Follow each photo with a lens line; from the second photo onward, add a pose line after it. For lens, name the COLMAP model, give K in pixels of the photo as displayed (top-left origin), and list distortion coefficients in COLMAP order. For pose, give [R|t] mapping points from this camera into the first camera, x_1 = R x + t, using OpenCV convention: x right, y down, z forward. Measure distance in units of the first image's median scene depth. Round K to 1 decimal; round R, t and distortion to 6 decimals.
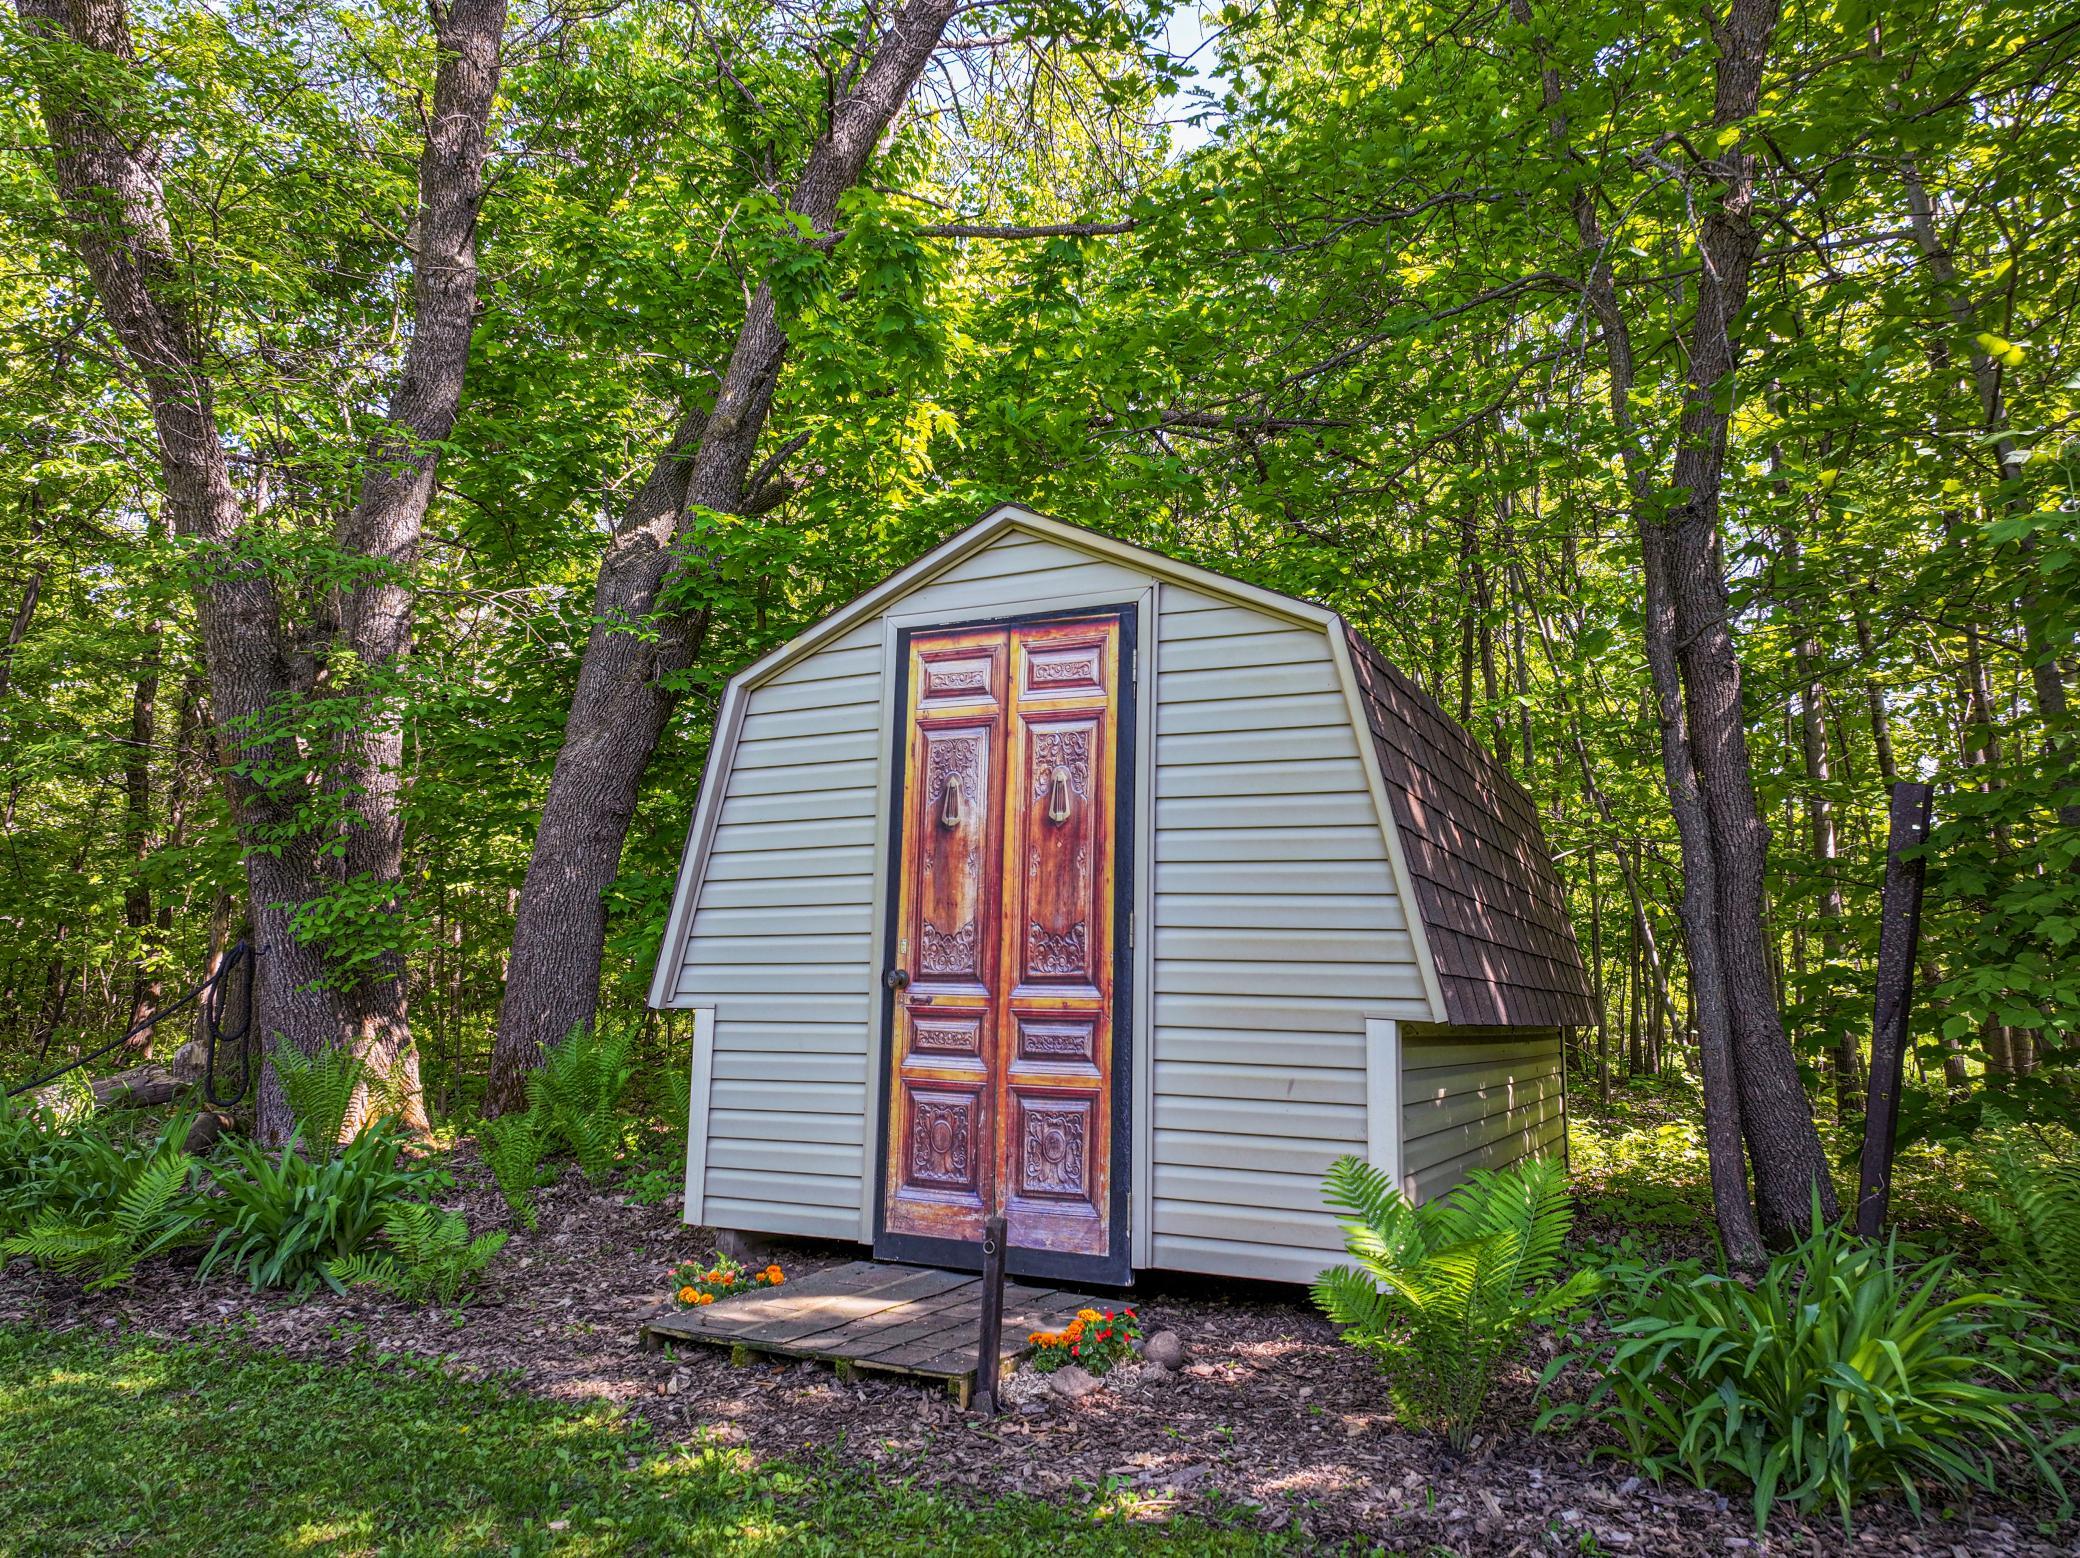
lens RADIAL K [[1450.1, 0, 1050.6], [0, 1450.1, 778.0], [0, 0, 1]] dist [0.000749, 0.007070]
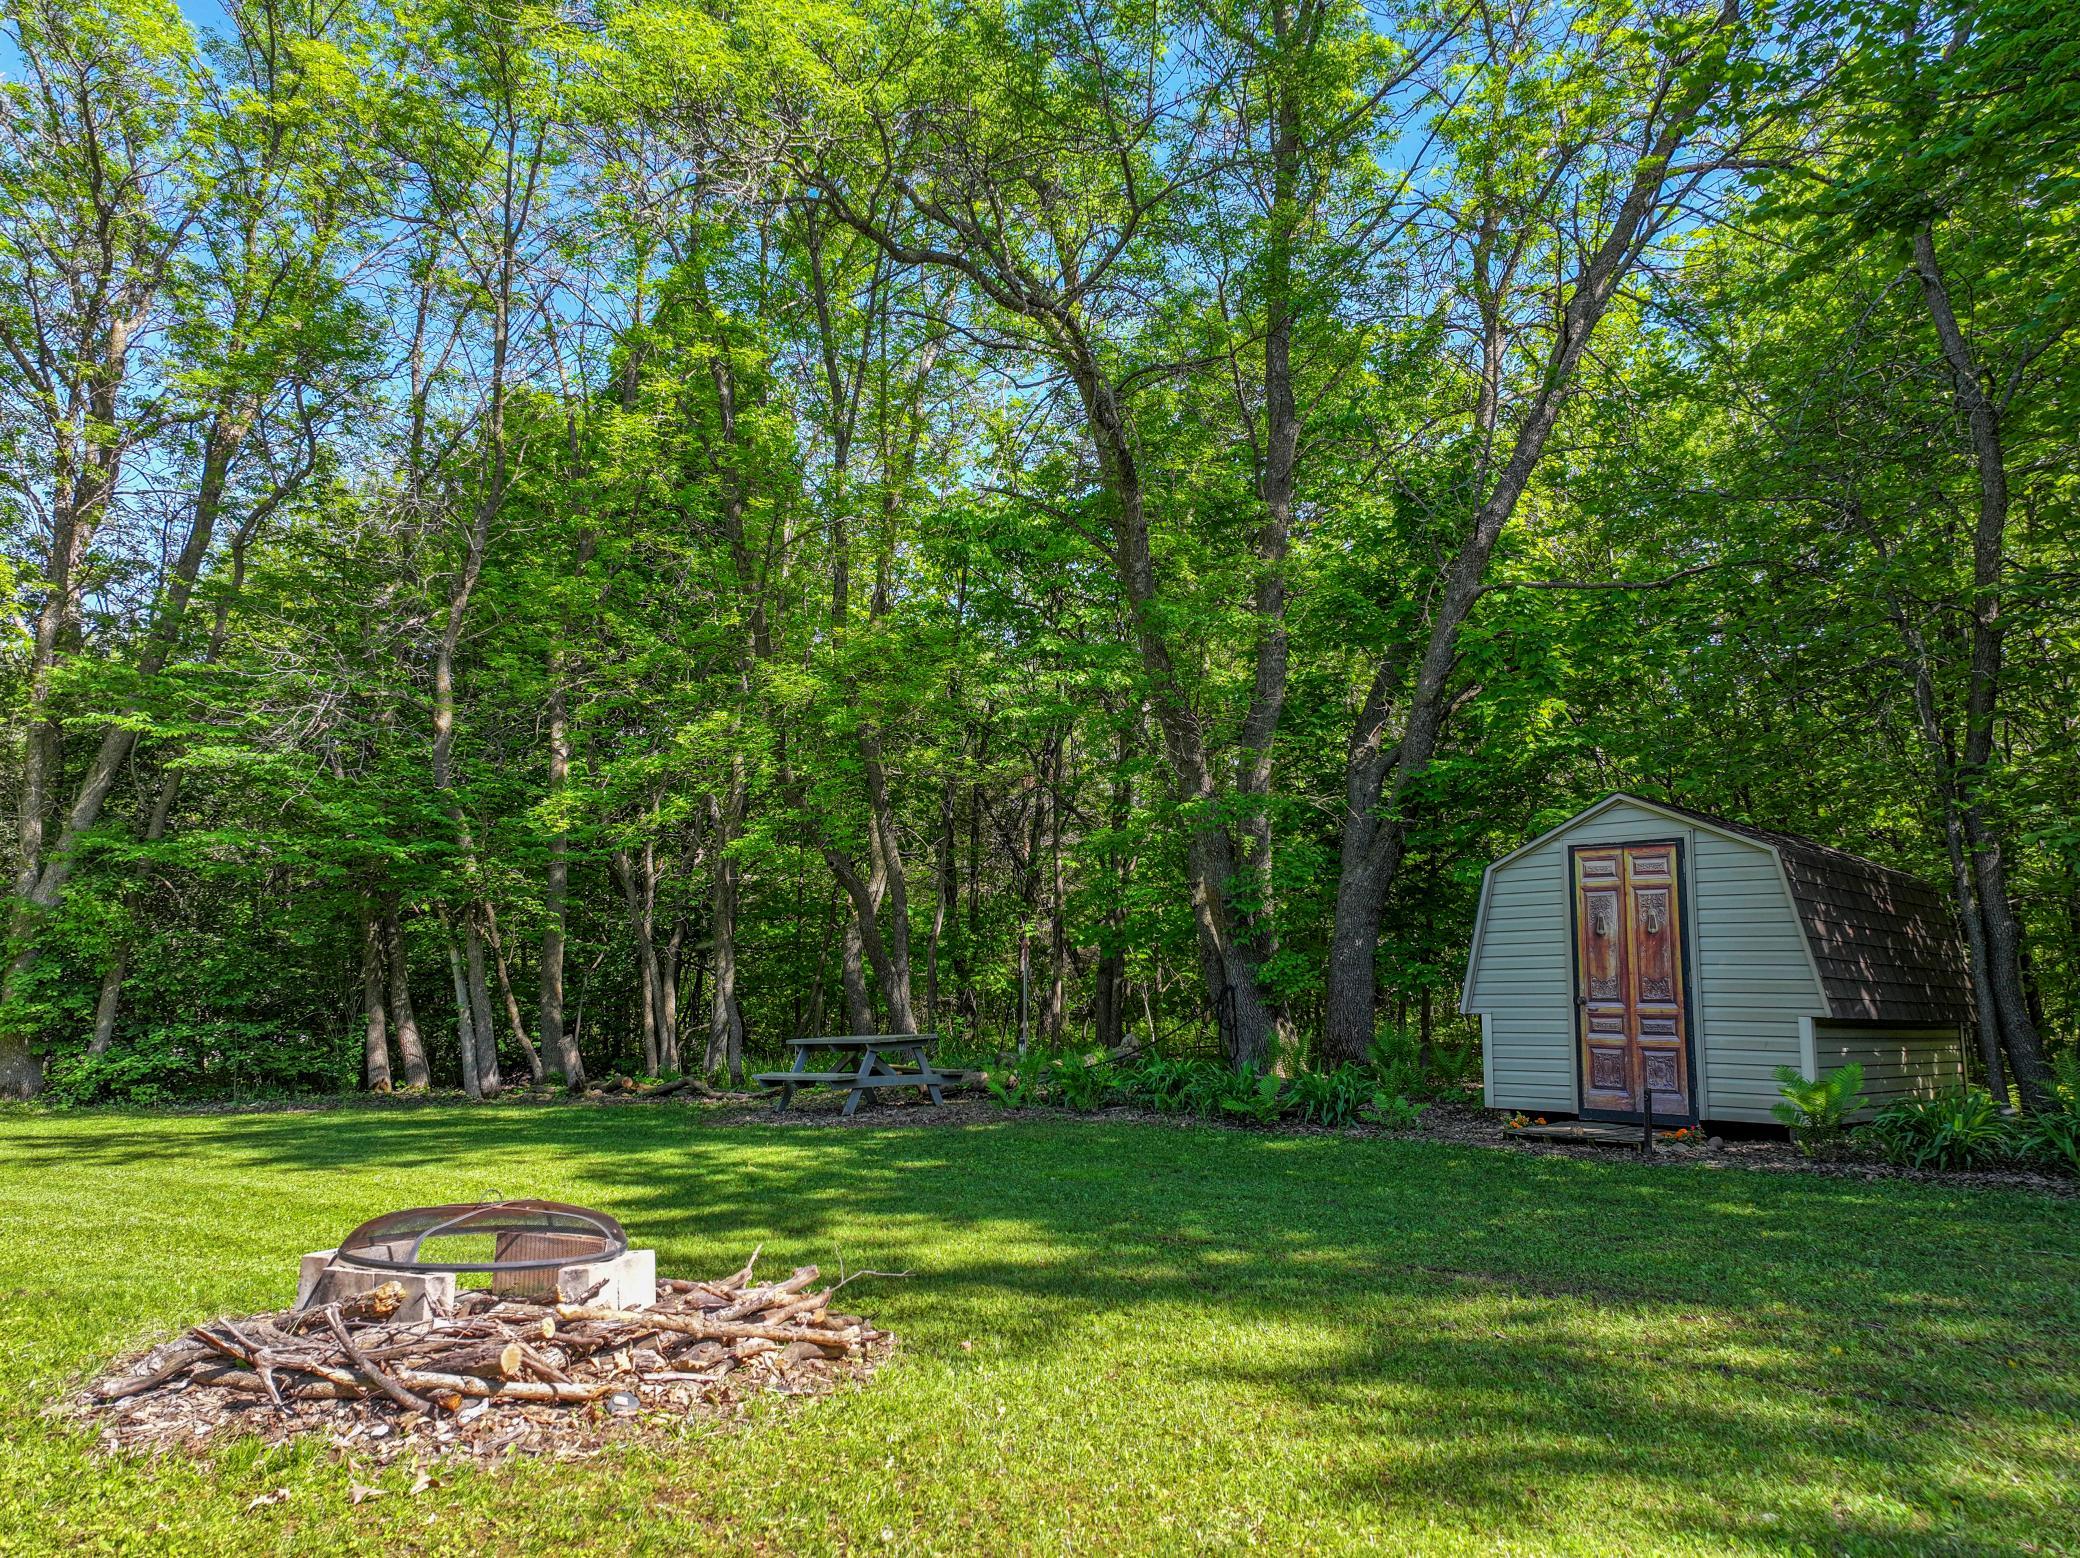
lens RADIAL K [[1450.1, 0, 1050.6], [0, 1450.1, 778.0], [0, 0, 1]] dist [0.000749, 0.007070]
pose [[0.942350, -0.059999, -0.329206, -0.121799], [0.058997, 0.998173, -0.013042, -0.240335], [0.329387, -0.007132, 0.944168, -1.491591]]
